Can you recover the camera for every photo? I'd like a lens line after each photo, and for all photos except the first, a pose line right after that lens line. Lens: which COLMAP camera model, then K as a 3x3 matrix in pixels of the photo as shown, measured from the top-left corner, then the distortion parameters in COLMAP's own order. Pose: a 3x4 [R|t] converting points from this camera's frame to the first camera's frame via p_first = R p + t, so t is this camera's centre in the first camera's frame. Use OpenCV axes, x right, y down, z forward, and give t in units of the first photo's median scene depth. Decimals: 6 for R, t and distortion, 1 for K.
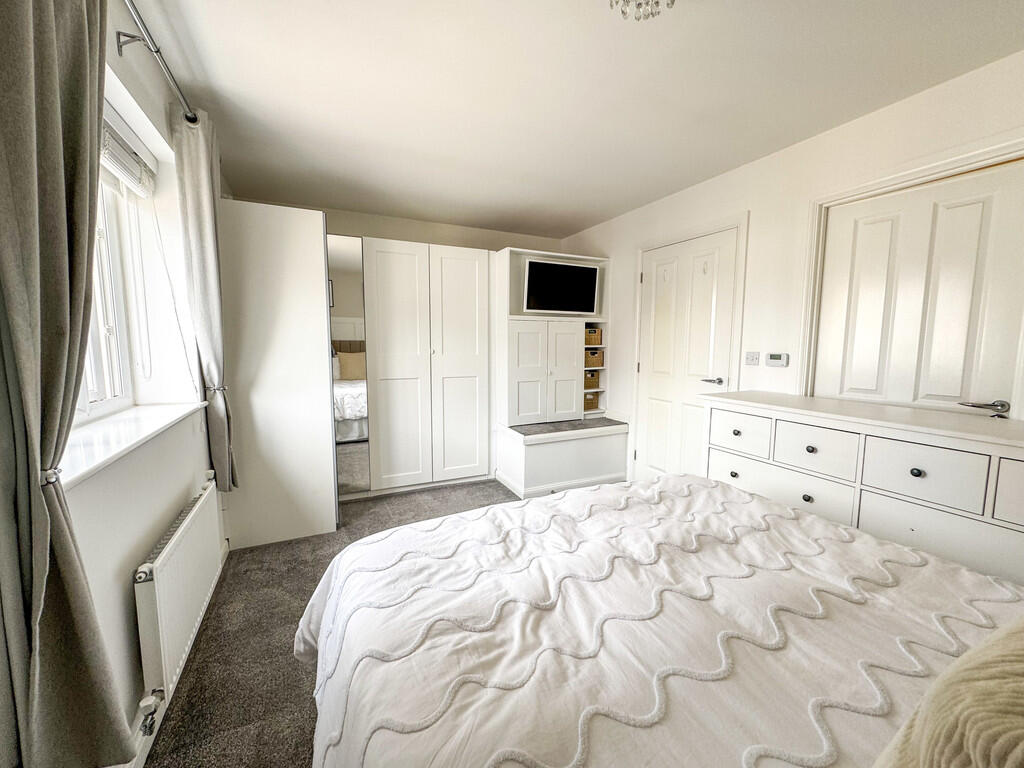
lens RADIAL K [[412.5, 0, 512.7], [0, 412.5, 384.4], [0, 0, 1]] dist [-0.000907, 0.000042]
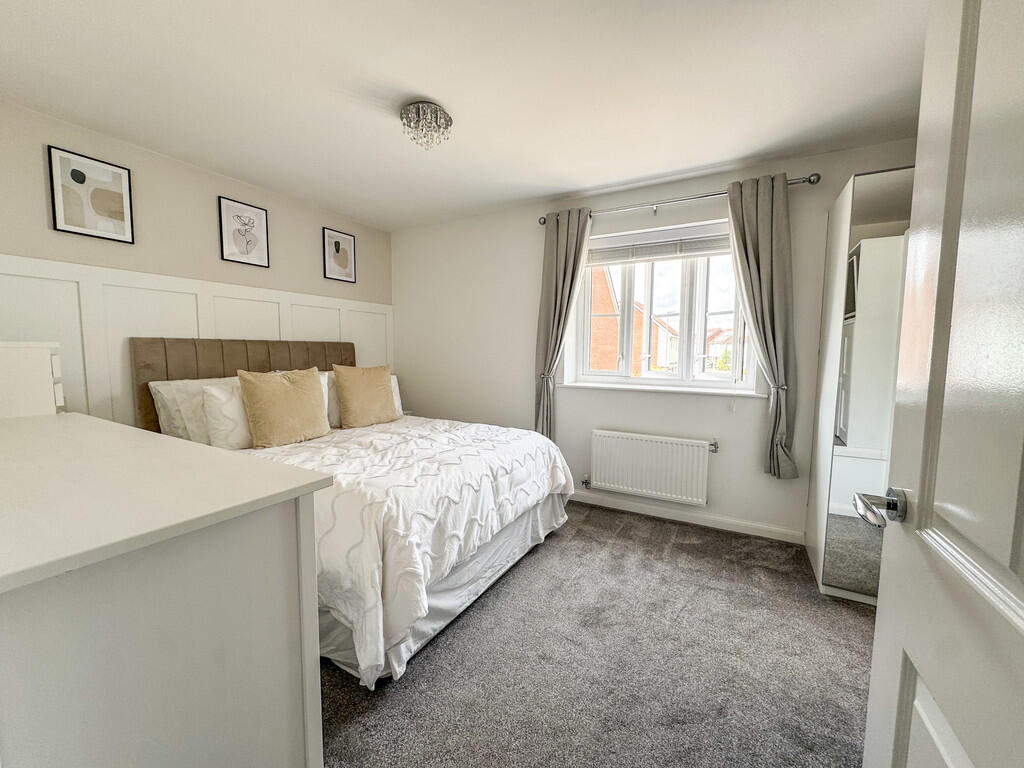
lens RADIAL K [[412.5, 0, 512.0], [0, 412.5, 385.7], [0, 0, 1]] dist [-0.000907, 0.000042]
pose [[-0.822211, 0.035734, -0.568060, 0.791178], [-0.070145, 0.984058, 0.163430, -0.188406], [0.564844, 0.174221, -0.806597, 2.081922]]
